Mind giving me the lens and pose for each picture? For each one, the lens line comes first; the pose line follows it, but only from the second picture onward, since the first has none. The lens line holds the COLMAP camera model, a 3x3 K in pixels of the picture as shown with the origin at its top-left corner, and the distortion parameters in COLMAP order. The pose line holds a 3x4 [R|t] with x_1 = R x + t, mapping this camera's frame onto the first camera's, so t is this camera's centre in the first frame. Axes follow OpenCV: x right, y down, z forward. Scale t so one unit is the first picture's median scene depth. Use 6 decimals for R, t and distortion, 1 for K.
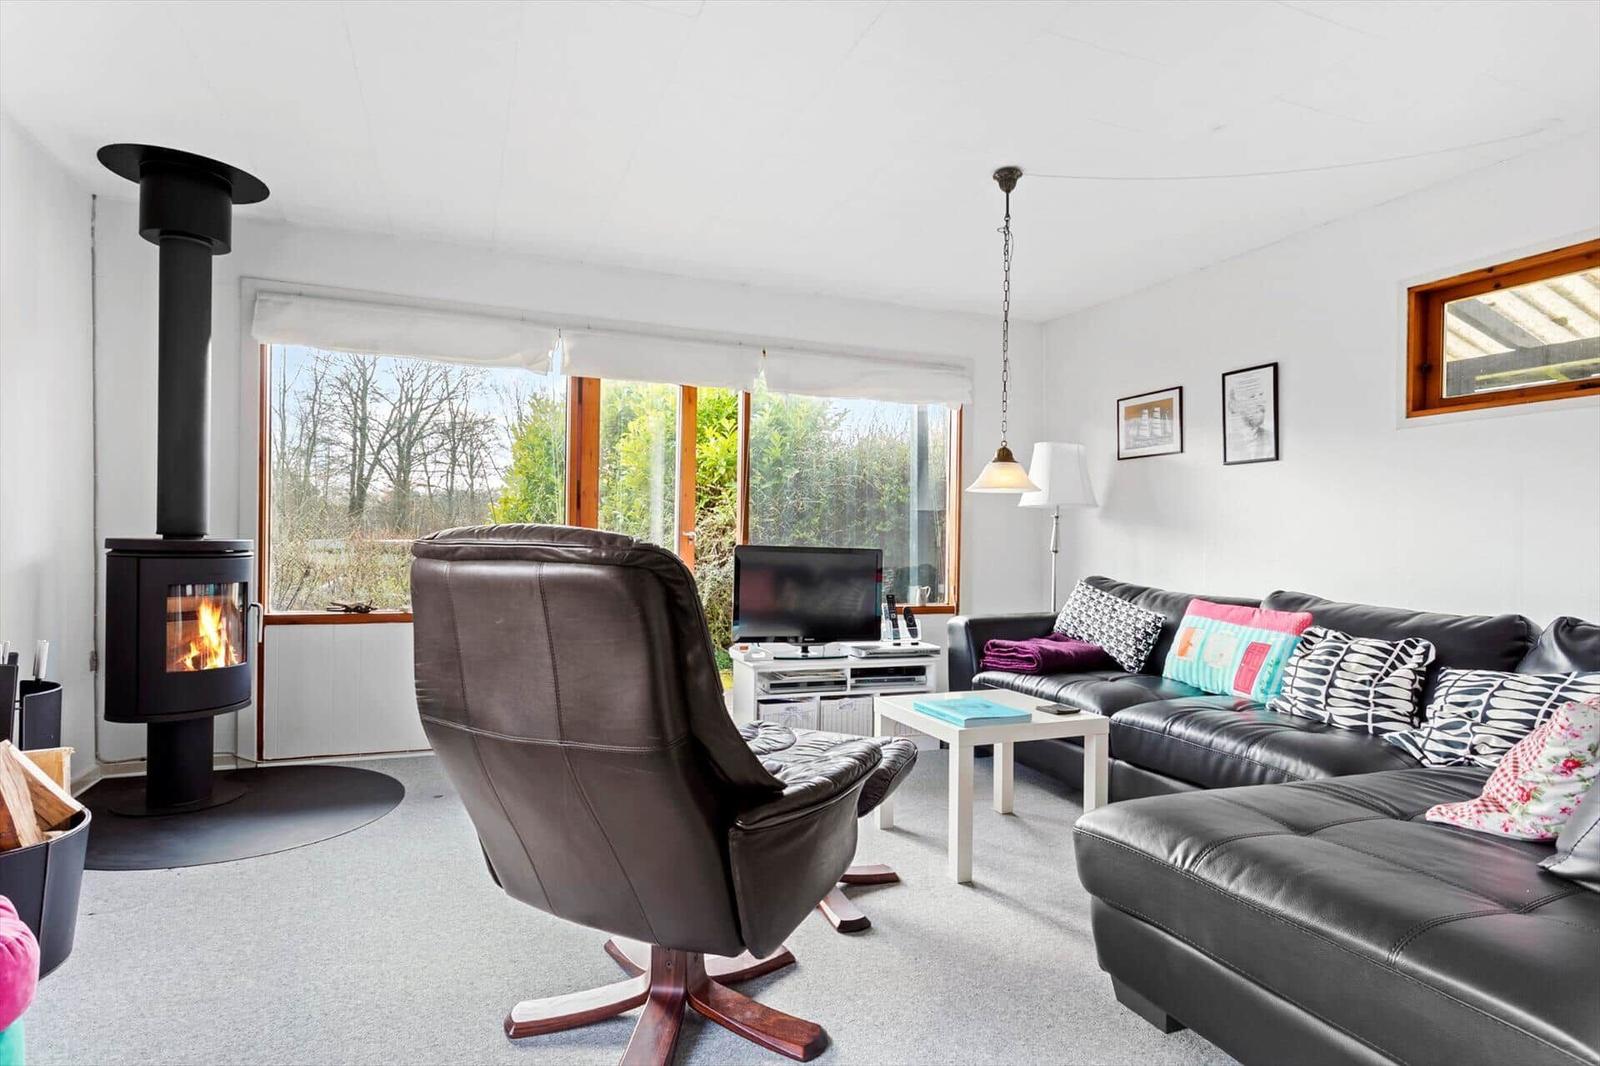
lens RADIAL K [[877.1, 0, 796.7], [0, 877.1, 546.4], [0, 0, 1]] dist [-0.000686, 0.002245]
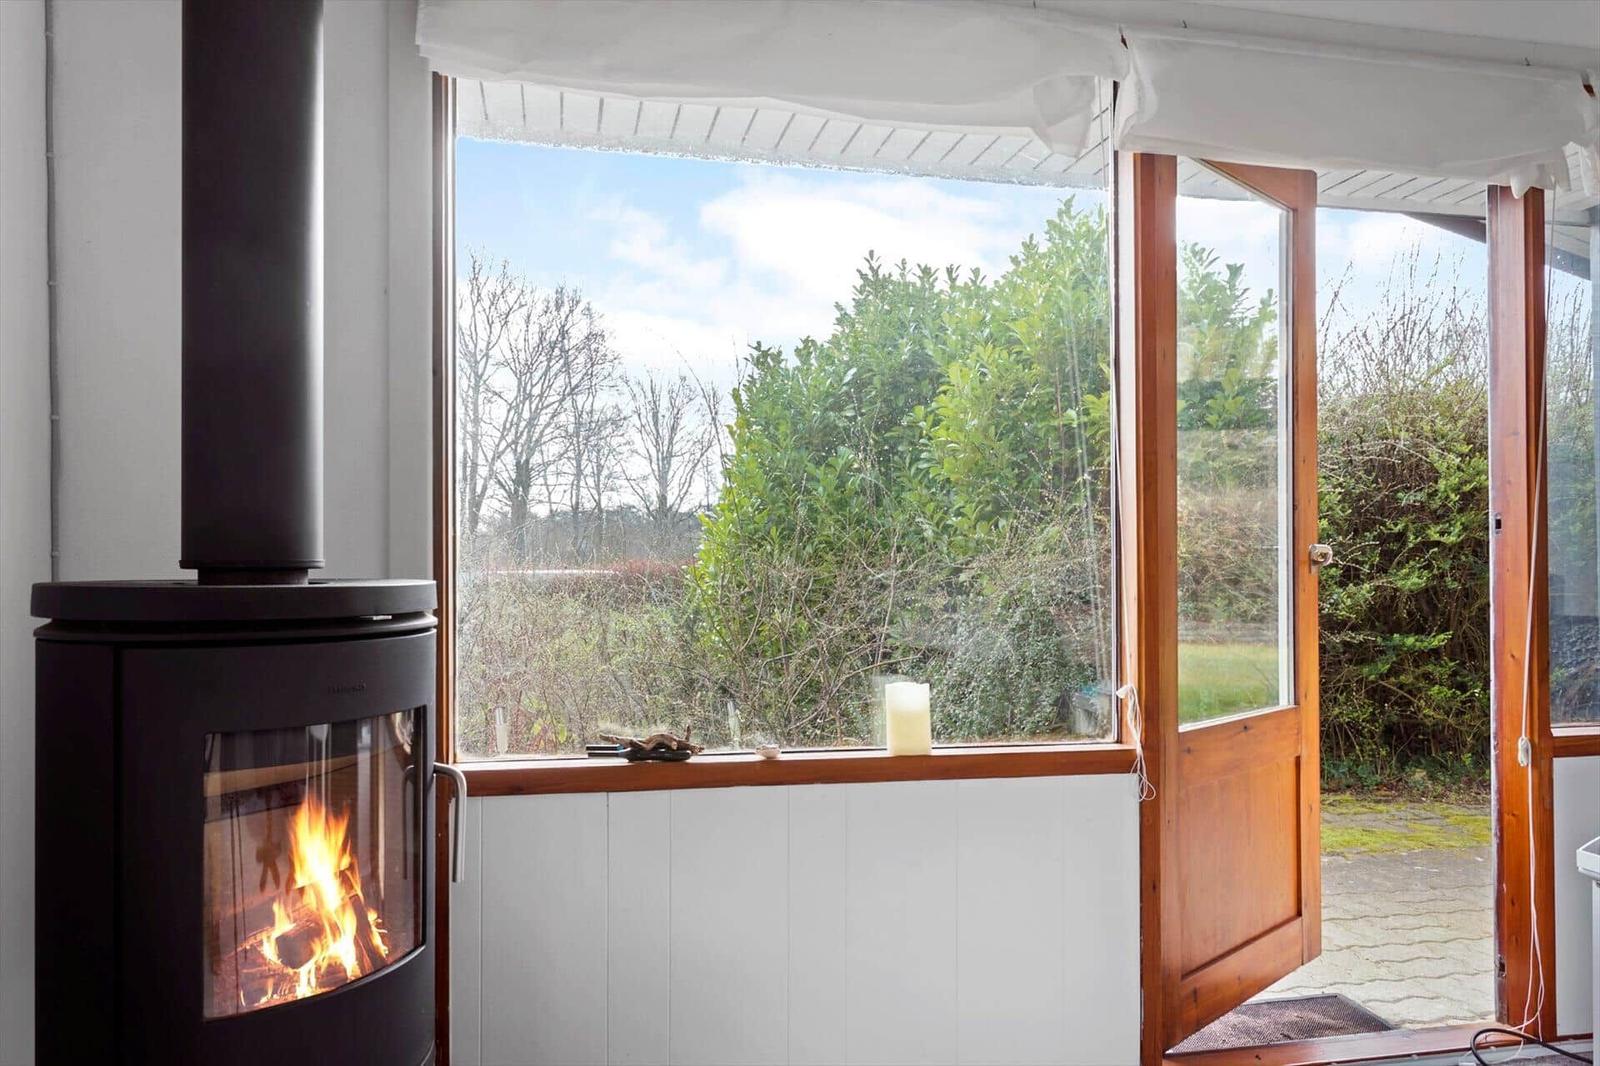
lens RADIAL K [[1147.8, 0, 798.0], [0, 1147.8, 551.0], [0, 0, 1]] dist [0.002986, 0.002623]
pose [[0.982812, -0.017890, -0.183739, -0.345415], [0.014429, 0.999693, -0.020156, -0.006944], [0.184043, 0.017158, 0.982768, 0.507310]]
